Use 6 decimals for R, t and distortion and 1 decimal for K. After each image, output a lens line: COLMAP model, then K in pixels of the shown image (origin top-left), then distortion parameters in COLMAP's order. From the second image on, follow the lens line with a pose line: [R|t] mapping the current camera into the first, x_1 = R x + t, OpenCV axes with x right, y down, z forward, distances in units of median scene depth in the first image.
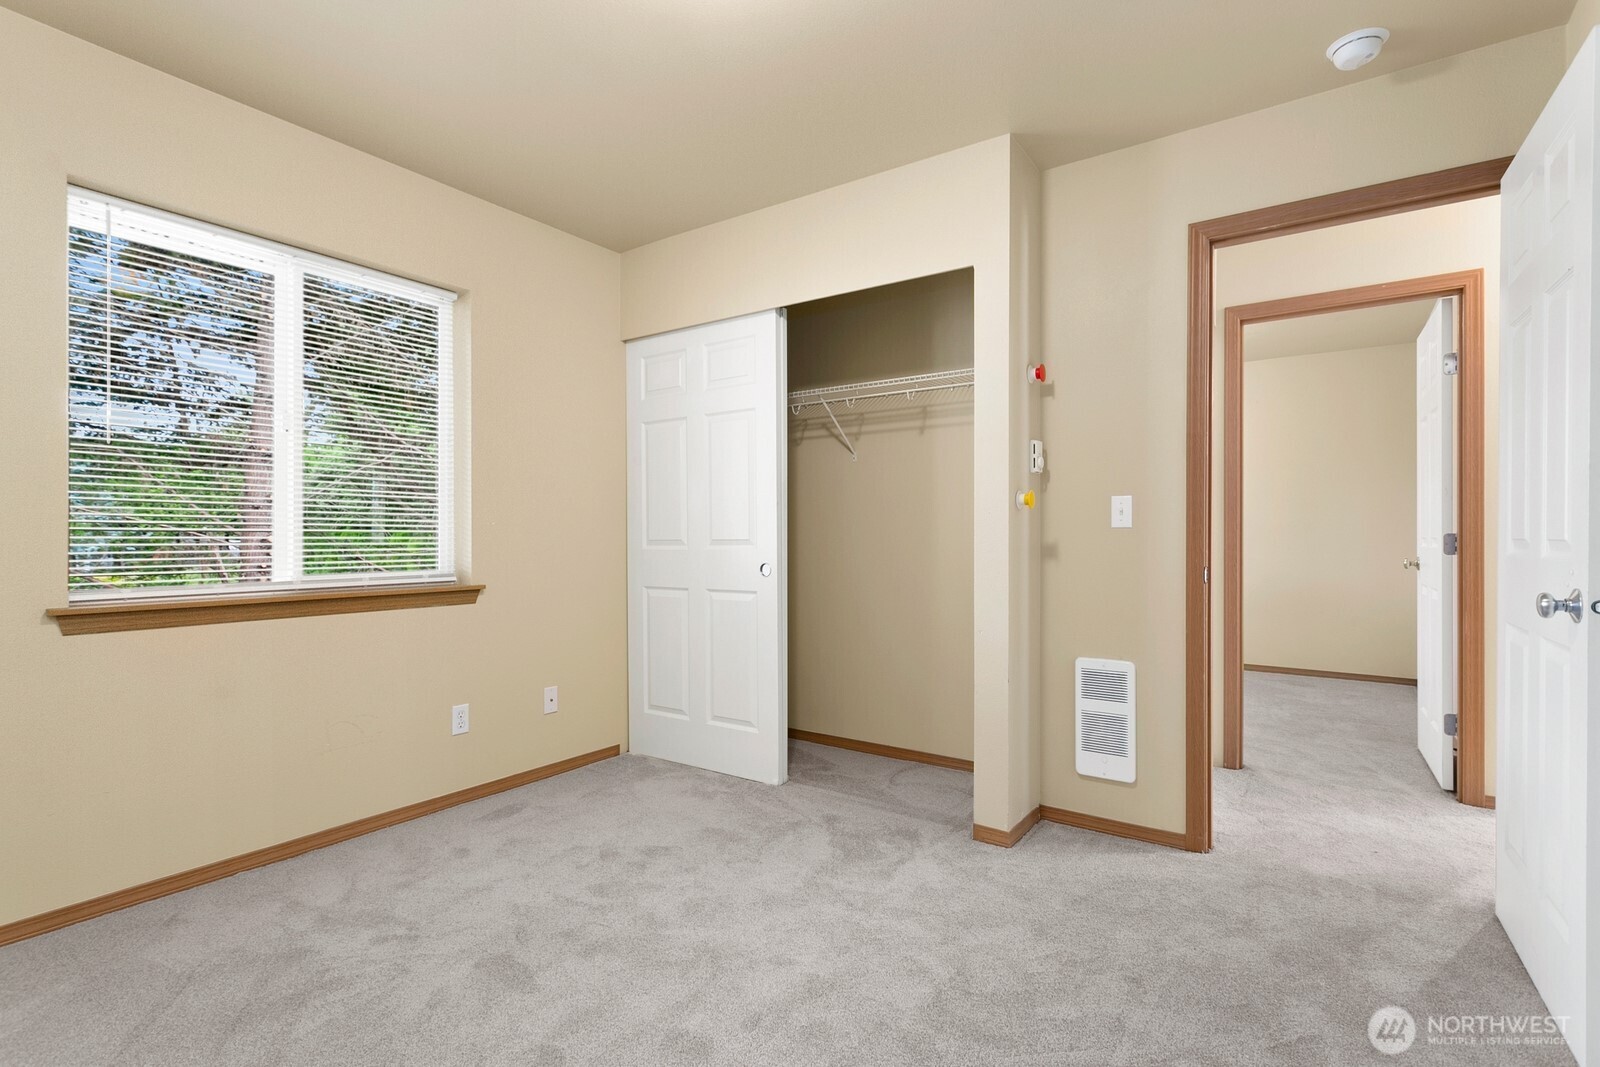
lens RADIAL K [[751.9, 0, 795.5], [0, 751.9, 531.5], [0, 0, 1]] dist [0.000530, 0.000459]
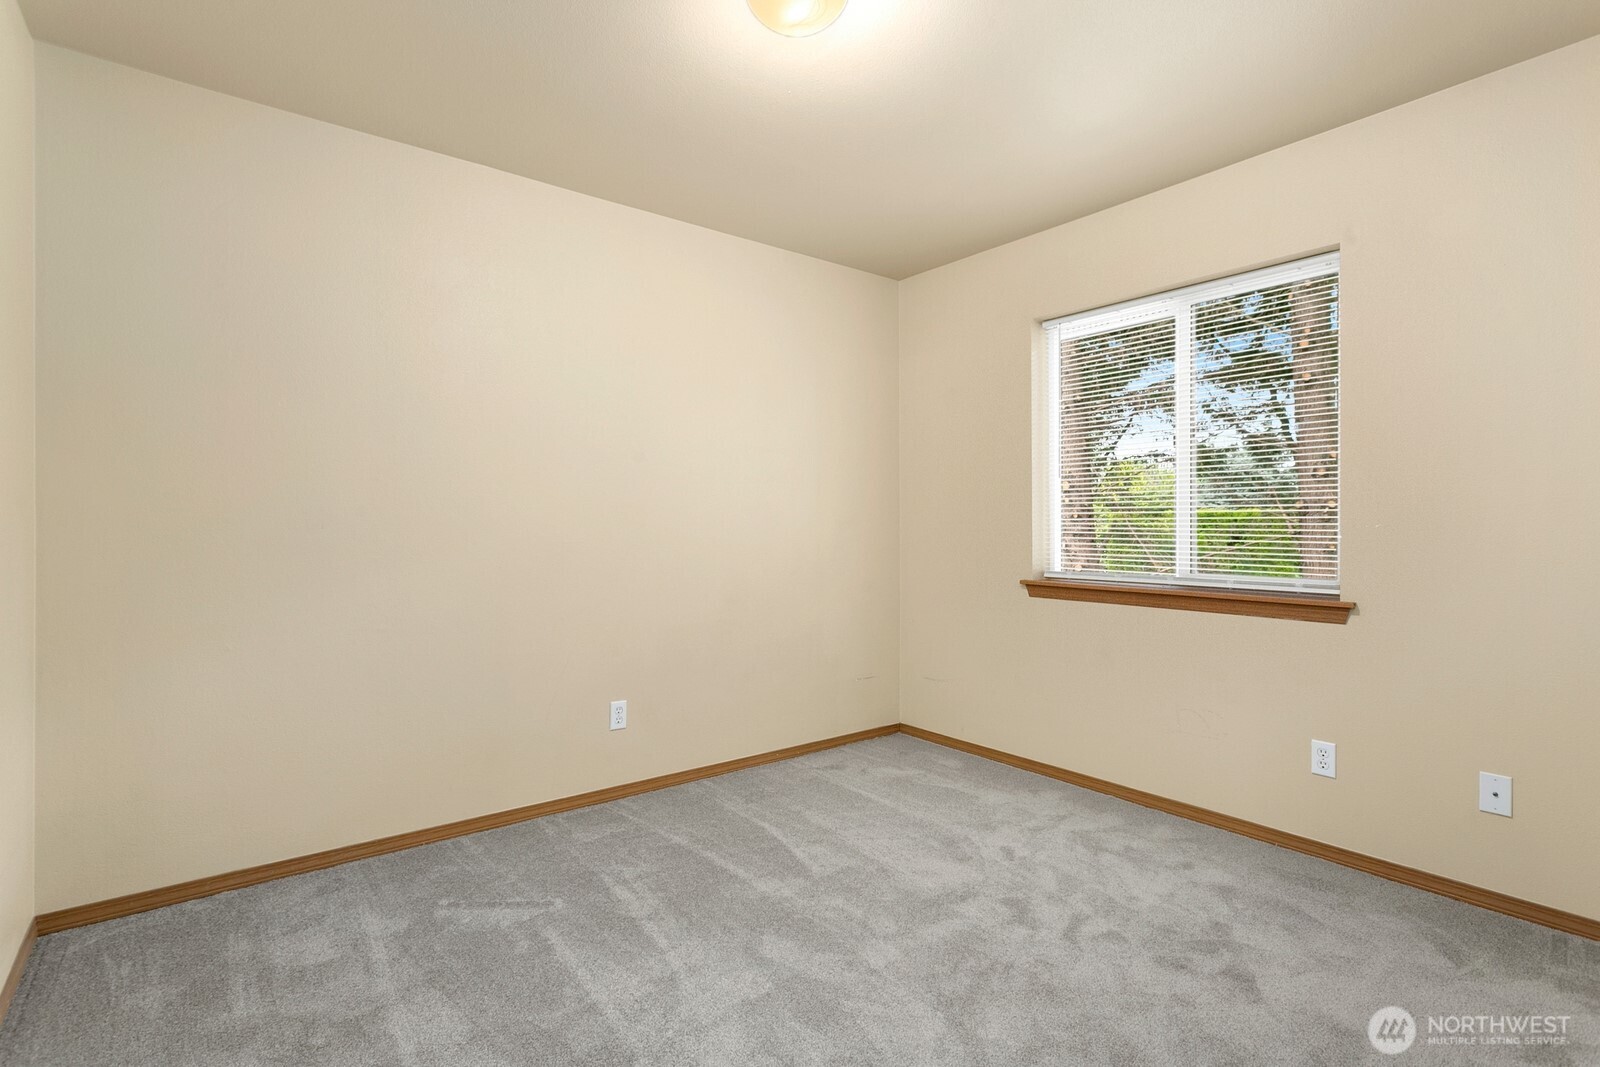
lens RADIAL K [[751.9, 0, 795.5], [0, 751.9, 531.5], [0, 0, 1]] dist [0.000530, 0.000459]
pose [[-0.286026, 0.006627, -0.958199, 0.584534], [0.003463, 0.999977, 0.005882, -0.012628], [0.958216, -0.001636, -0.286042, 0.745508]]
